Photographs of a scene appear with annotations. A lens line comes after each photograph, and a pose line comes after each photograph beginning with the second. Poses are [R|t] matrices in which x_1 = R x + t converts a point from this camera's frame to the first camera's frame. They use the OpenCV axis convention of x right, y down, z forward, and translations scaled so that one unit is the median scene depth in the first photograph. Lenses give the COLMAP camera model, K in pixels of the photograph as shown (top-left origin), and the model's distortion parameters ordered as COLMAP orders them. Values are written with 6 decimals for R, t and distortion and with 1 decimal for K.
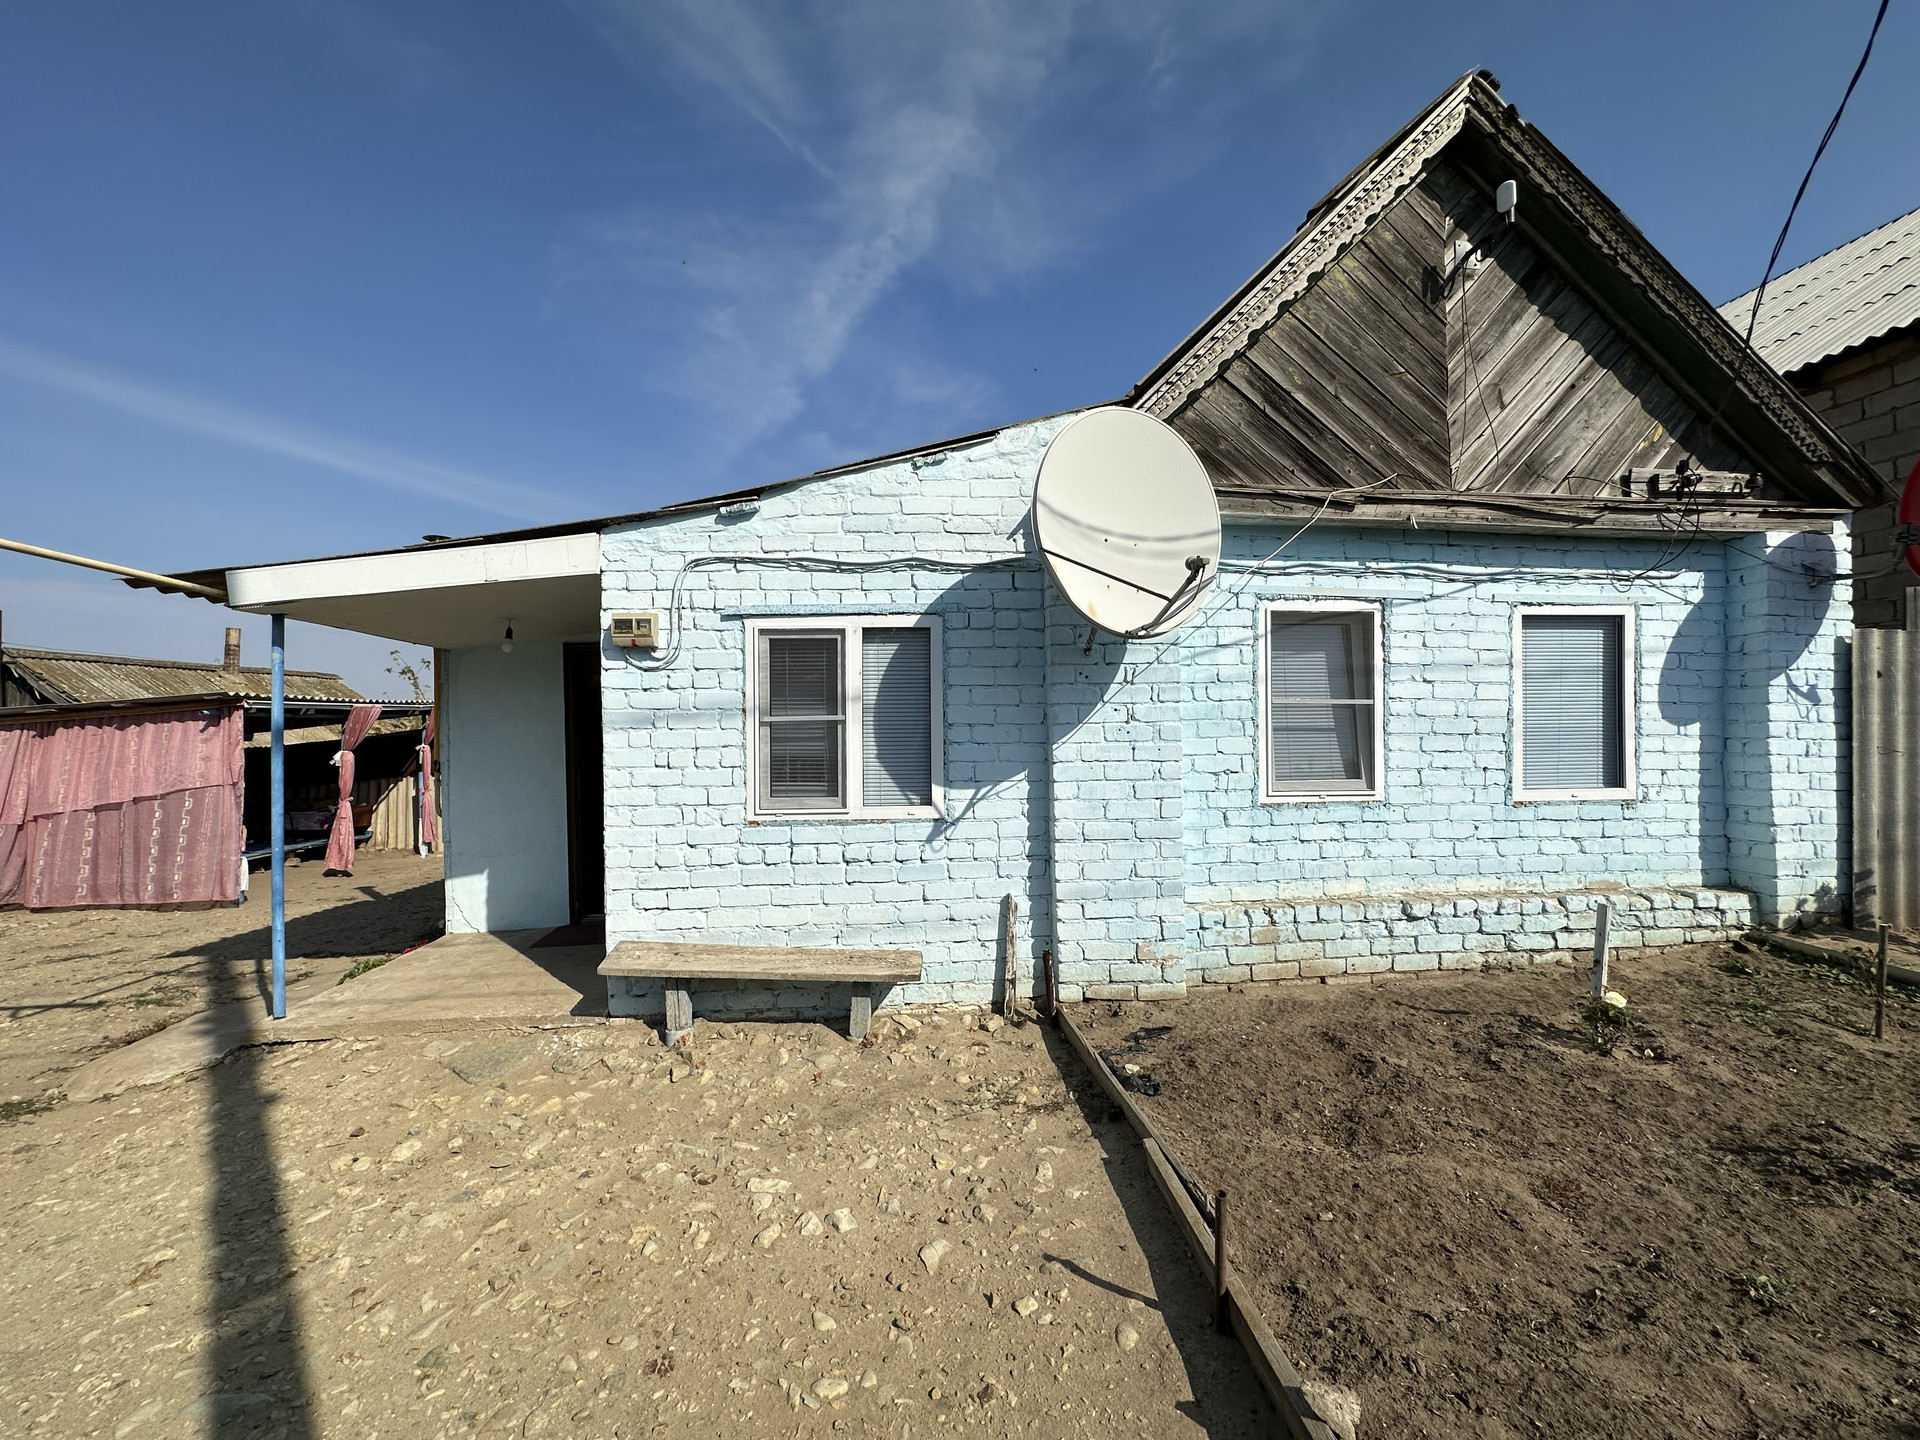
lens RADIAL K [[759.7, 0, 960.0], [0, 759.7, 720.0], [0, 0, 1]] dist [-0.007658, 0.000863]
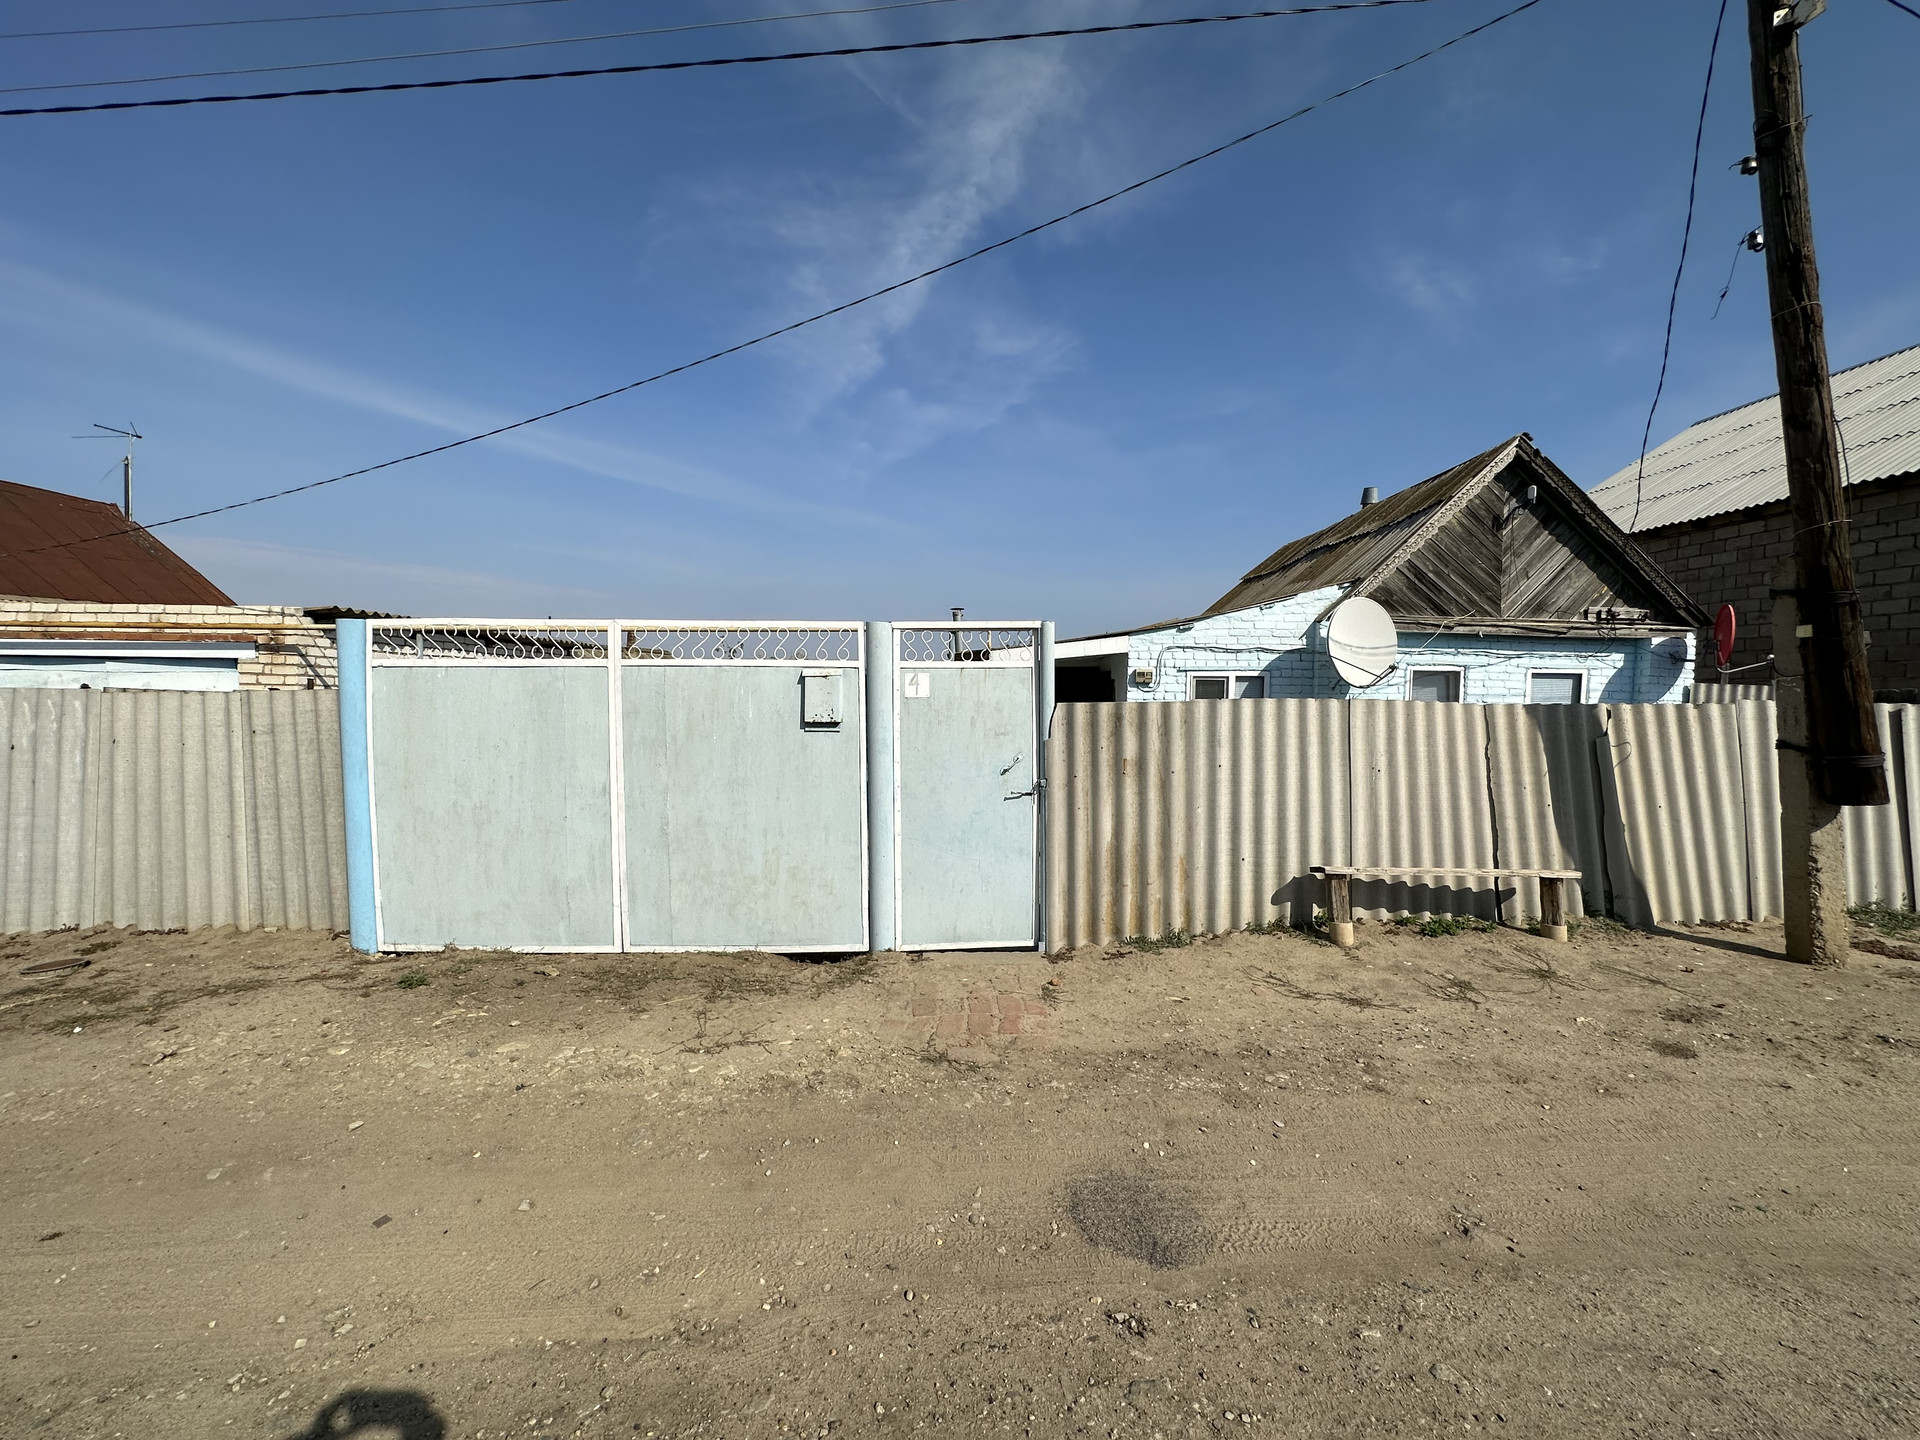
lens RADIAL K [[768.0, 0, 959.5], [0, 768.0, 717.8], [0, 0, 1]] dist [-0.002549, 0.000259]
pose [[0.995998, 0.025050, -0.085789, -0.731984], [-0.020721, 0.998485, 0.050980, -0.089014], [0.086936, -0.048998, 0.995008, -1.392311]]
